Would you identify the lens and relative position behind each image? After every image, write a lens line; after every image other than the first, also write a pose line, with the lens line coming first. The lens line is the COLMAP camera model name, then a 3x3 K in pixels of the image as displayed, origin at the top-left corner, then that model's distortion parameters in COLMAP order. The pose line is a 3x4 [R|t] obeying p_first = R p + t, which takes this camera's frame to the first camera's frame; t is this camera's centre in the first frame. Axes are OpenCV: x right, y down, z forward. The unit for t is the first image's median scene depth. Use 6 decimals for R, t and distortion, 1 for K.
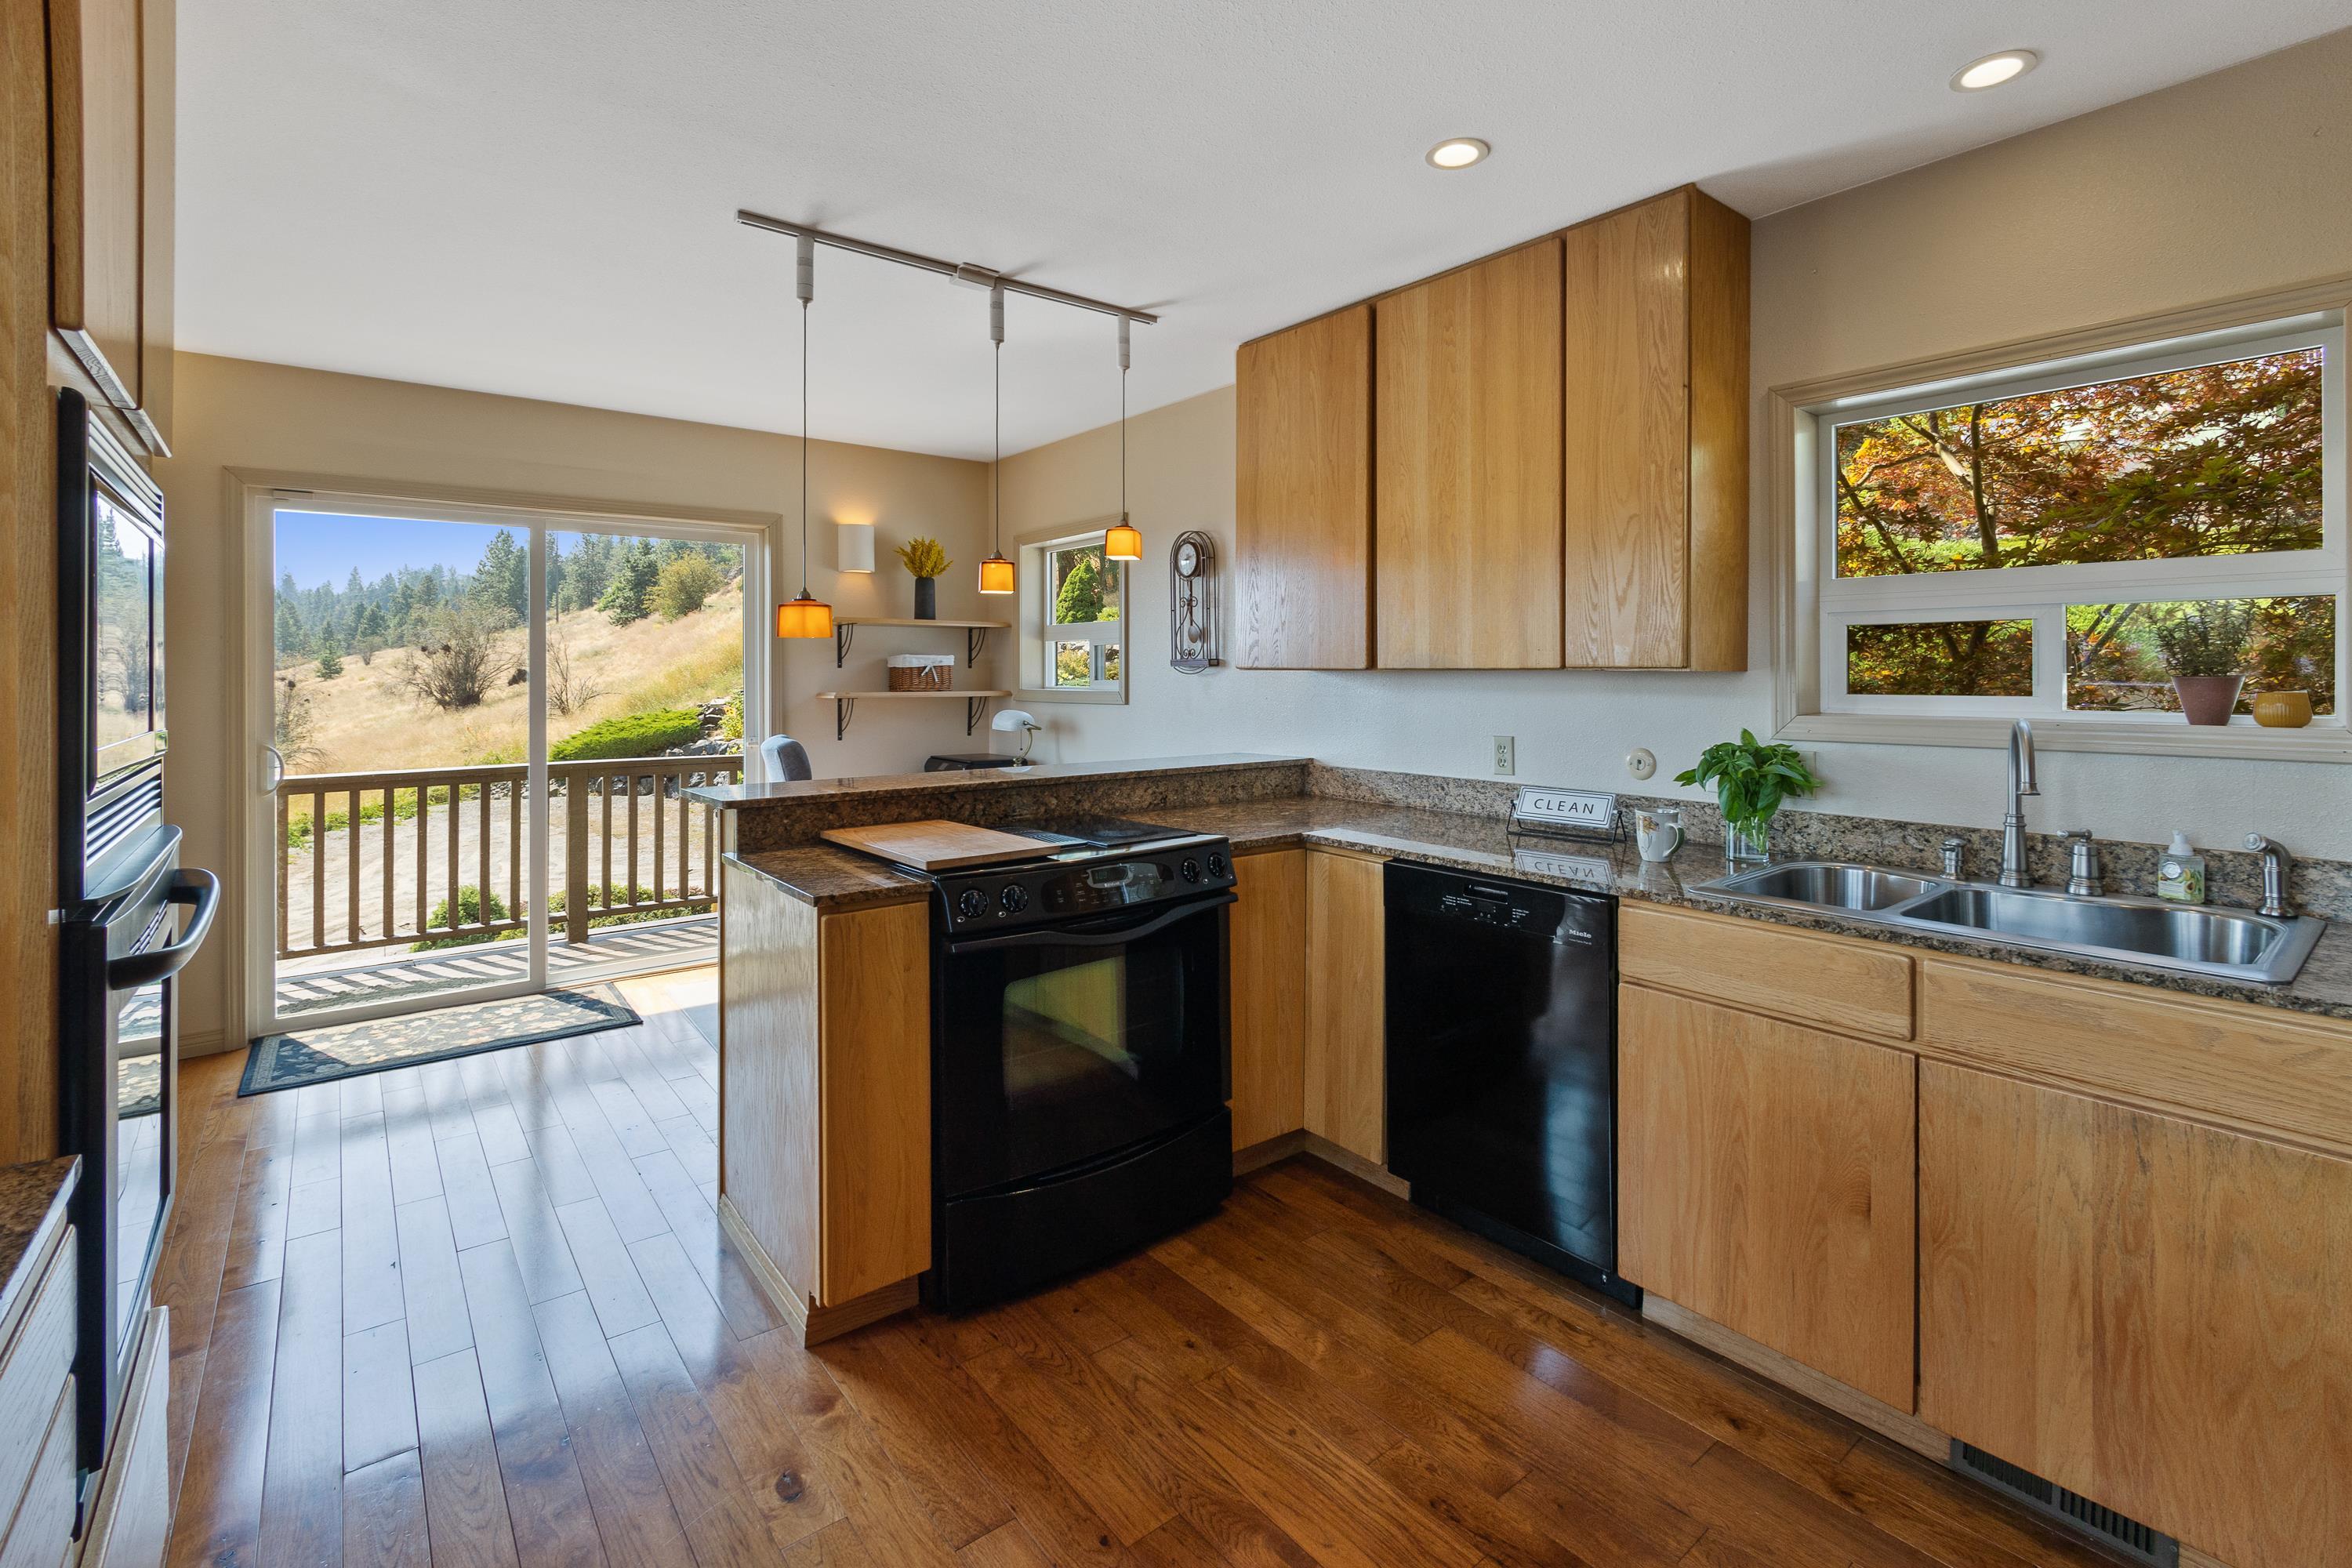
lens RADIAL K [[1087.5, 0, 1187.9], [0, 1087.5, 668.7], [0, 0, 1]] dist [-0.001824, 0.000165]
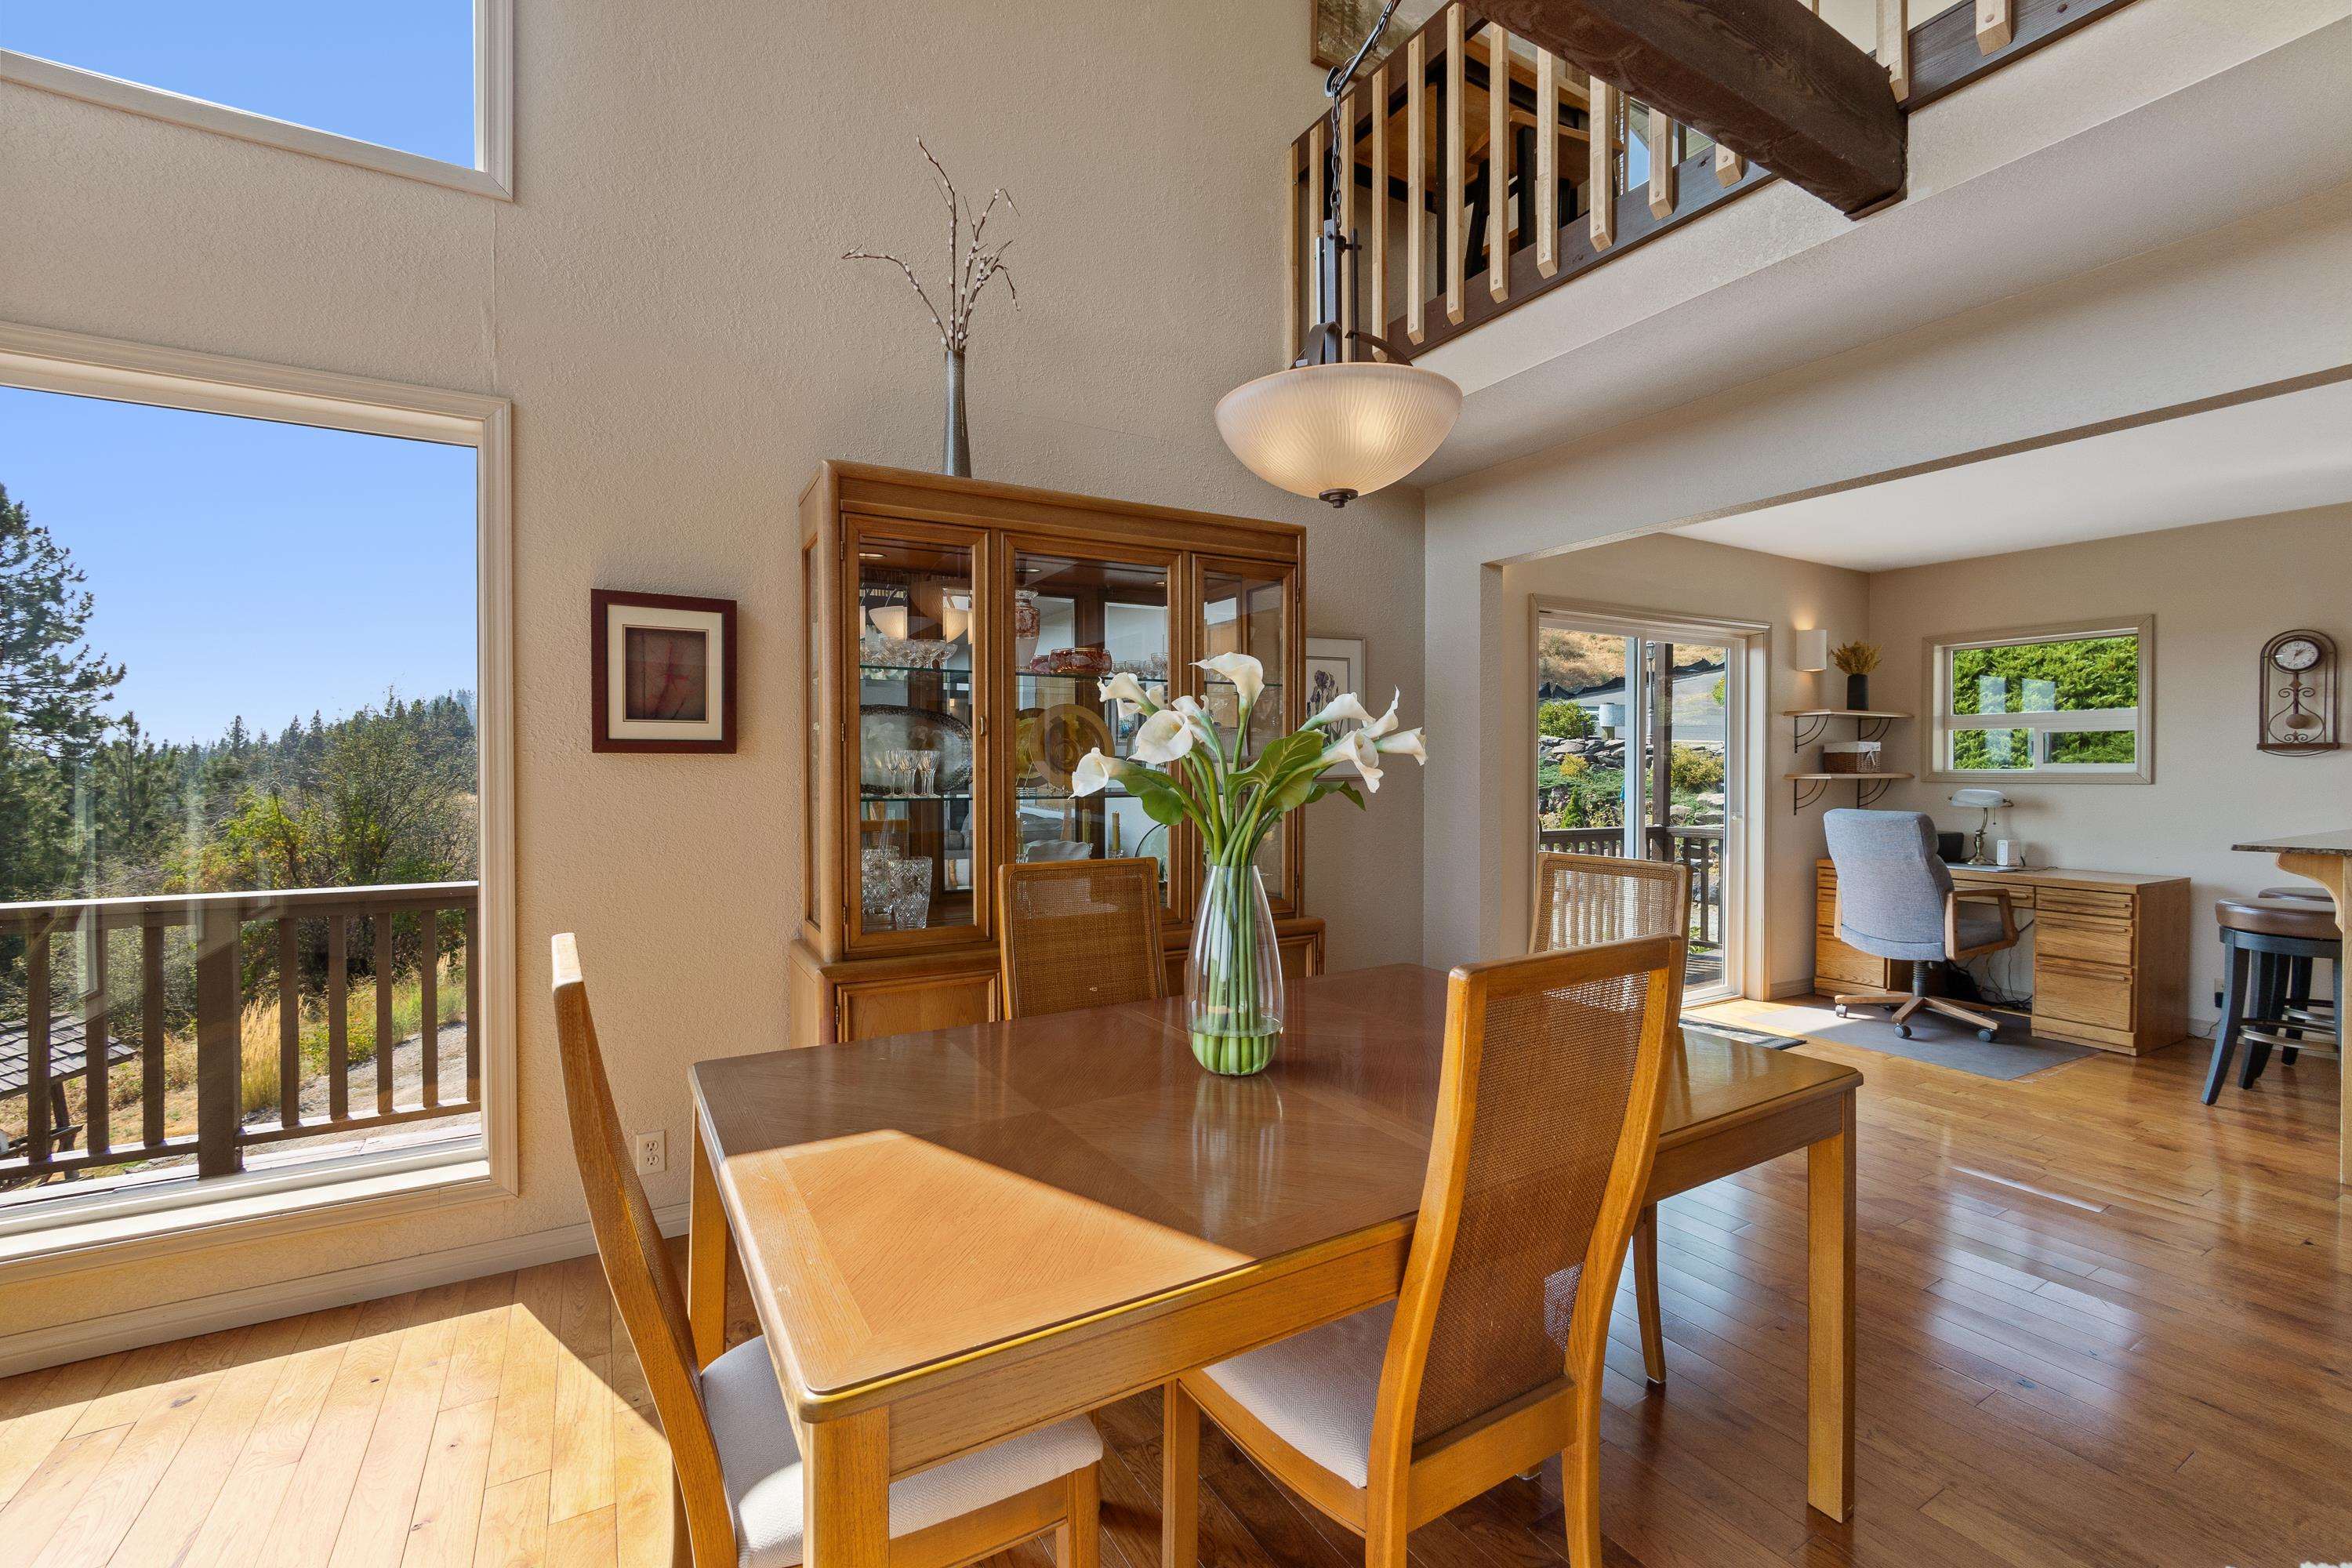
lens RADIAL K [[999.9, 0, 1184.7], [0, 999.9, 779.8], [0, 0, 1]] dist [-0.002002, -0.000207]
pose [[0.991661, 0.002156, -0.128857, -1.532859], [-0.000201, 0.999885, 0.015178, 0.022011], [0.128875, -0.015026, 0.991547, -0.274531]]
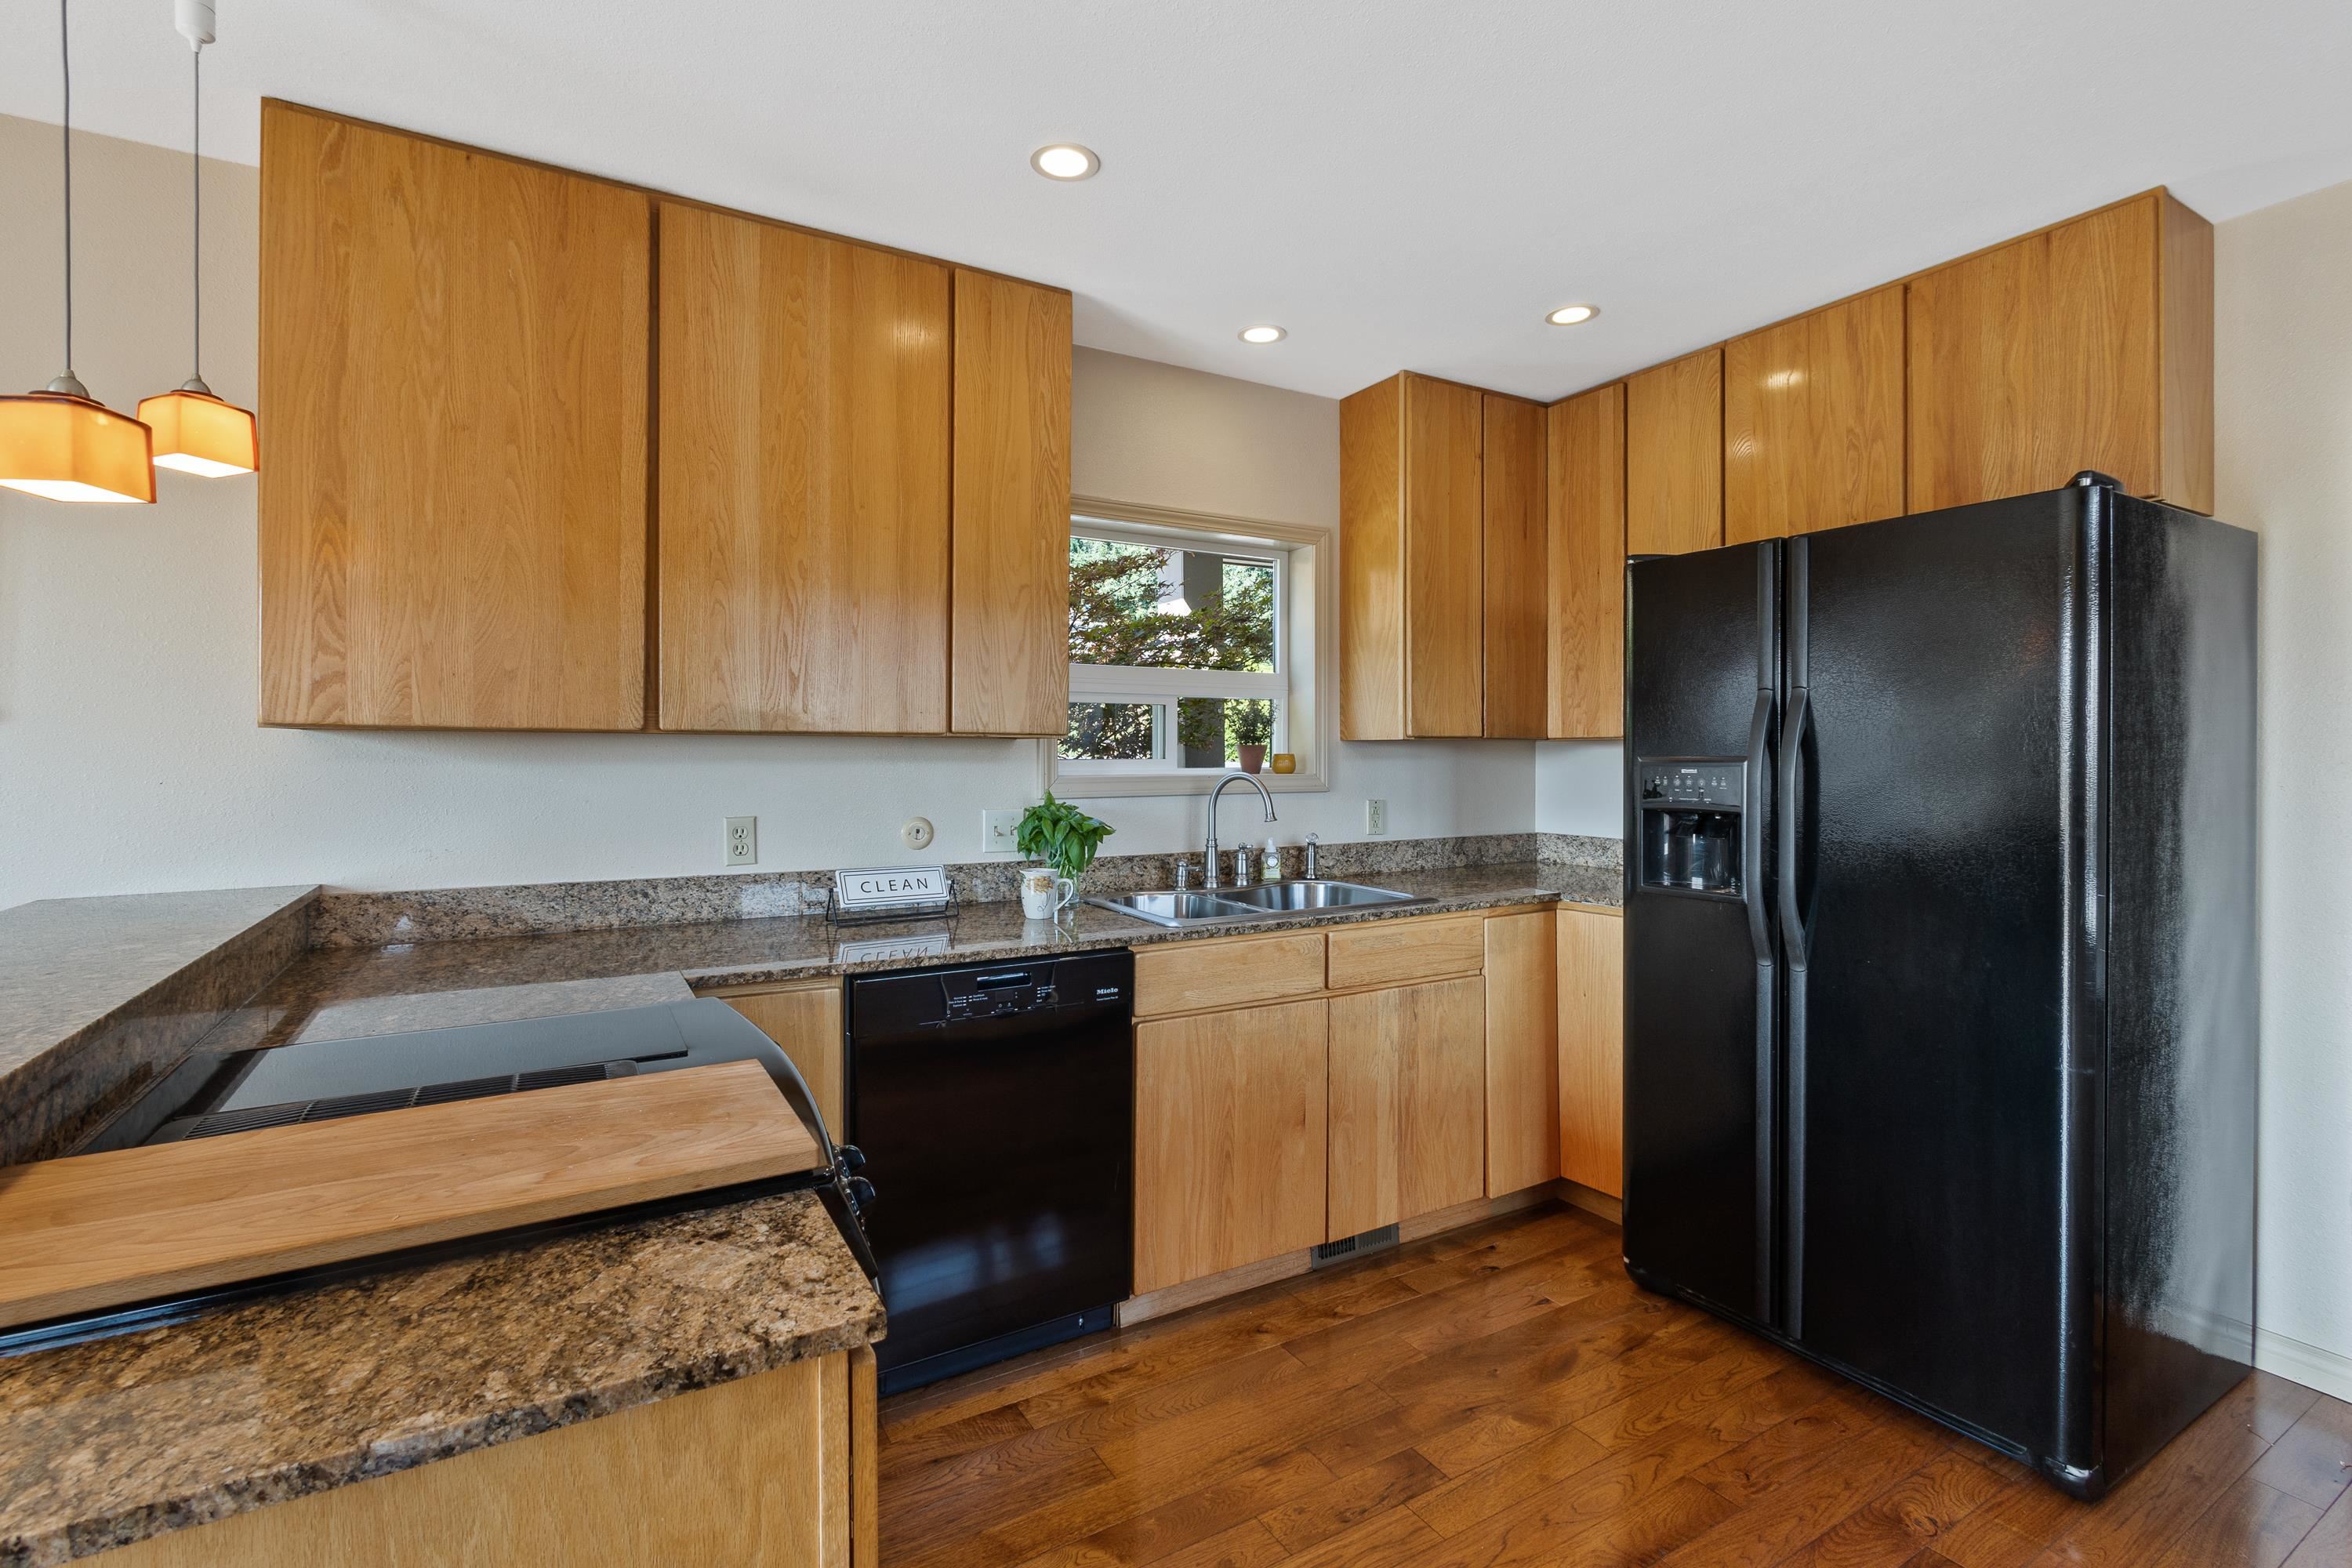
lens RADIAL K [[1080.7, 0, 1206.8], [0, 1080.7, 757.8], [0, 0, 1]] dist [-0.004887, -0.000955]
pose [[0.123639, -0.004068, 0.992319, -0.521889], [-0.005376, 0.999974, 0.004769, 0.014272], [-0.992313, -0.005925, 0.123614, 0.634934]]
